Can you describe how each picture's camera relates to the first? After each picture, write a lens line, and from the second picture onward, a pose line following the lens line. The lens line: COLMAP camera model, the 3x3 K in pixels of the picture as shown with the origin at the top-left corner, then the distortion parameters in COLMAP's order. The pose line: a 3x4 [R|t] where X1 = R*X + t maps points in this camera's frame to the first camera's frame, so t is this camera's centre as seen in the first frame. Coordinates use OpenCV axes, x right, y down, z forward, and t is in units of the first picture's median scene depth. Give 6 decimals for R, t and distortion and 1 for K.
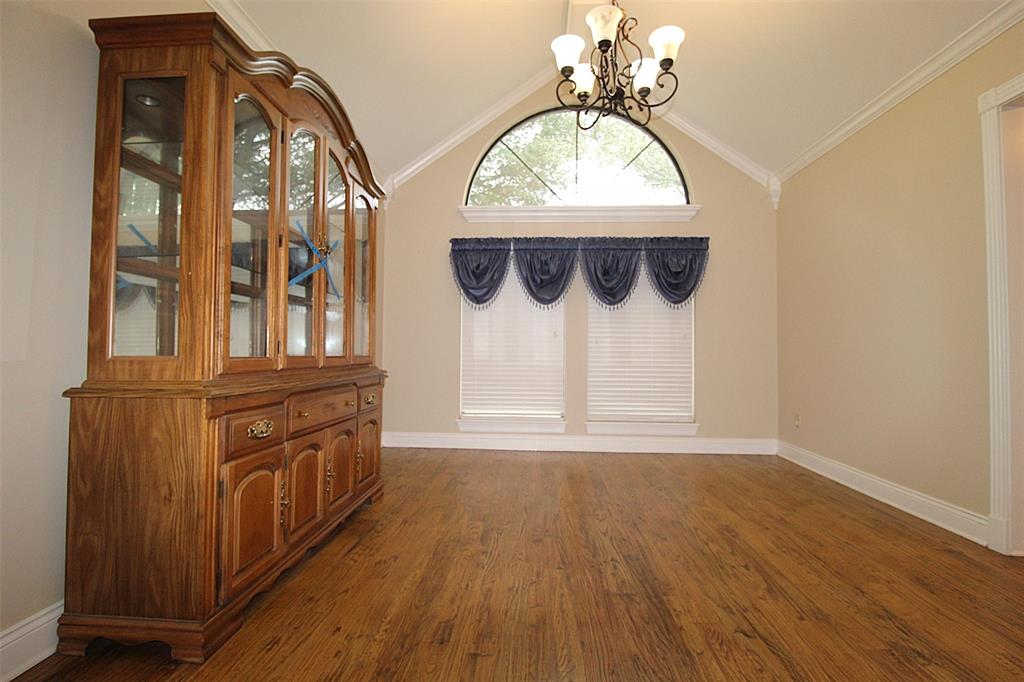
lens RADIAL K [[487.0, 0, 512.0], [0, 487.0, 341.0], [0, 0, 1]] dist [0.019555, -0.027056]
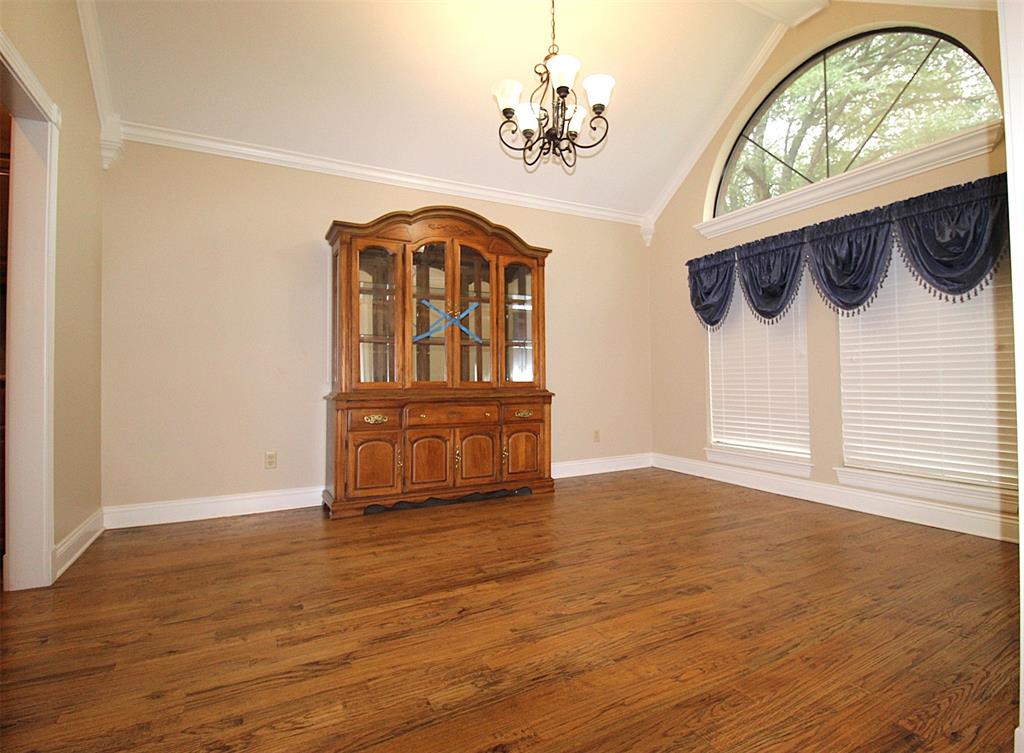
lens RADIAL K [[508.3, 0, 512.0], [0, 508.3, 376.5], [0, 0, 1]] dist [-0.003559, -0.000406]
pose [[0.510303, -0.016515, -0.859836, 1.061771], [0.029372, 0.999567, -0.001767, 0.023500], [0.859493, -0.024353, 0.510567, 0.320251]]
